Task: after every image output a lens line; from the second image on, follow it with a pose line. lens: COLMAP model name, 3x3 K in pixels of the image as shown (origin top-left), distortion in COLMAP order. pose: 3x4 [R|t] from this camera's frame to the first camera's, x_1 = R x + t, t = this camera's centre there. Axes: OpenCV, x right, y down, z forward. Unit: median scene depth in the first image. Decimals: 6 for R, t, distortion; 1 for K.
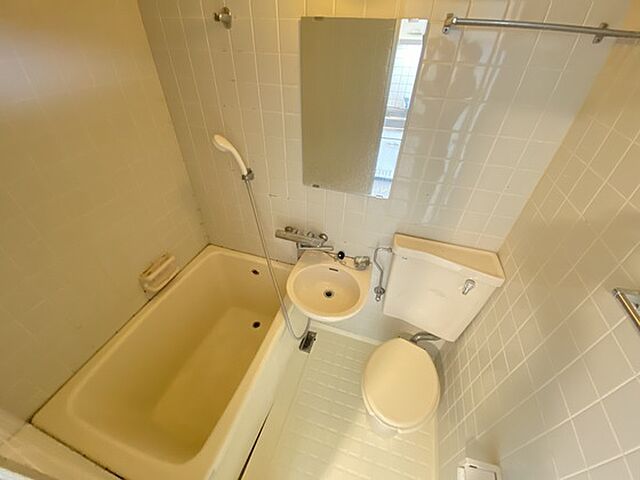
lens RADIAL K [[260.3, 0, 320.0], [0, 260.3, 240.0], [0, 0, 1]] dist [0.040617, -0.027243]
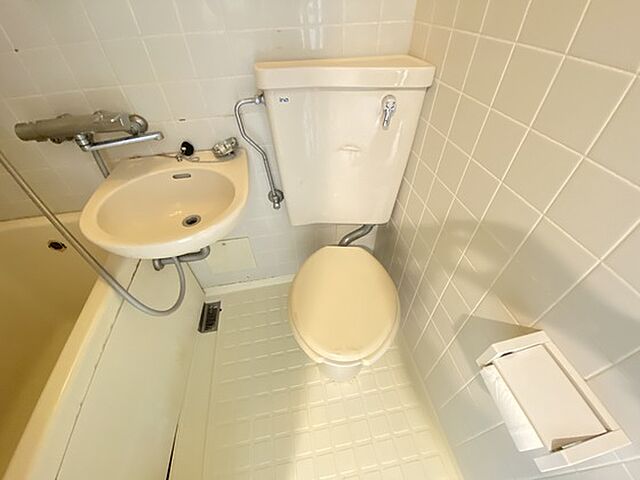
lens RADIAL K [[262.3, 0, 320.0], [0, 262.3, 240.0], [0, 0, 1]] dist [0.031295, -0.027887]
pose [[0.884871, -0.358590, 0.297348, 0.102389], [0.328039, 0.932871, 0.148803, 0.270796], [-0.330747, -0.034130, 0.943102, 0.381305]]
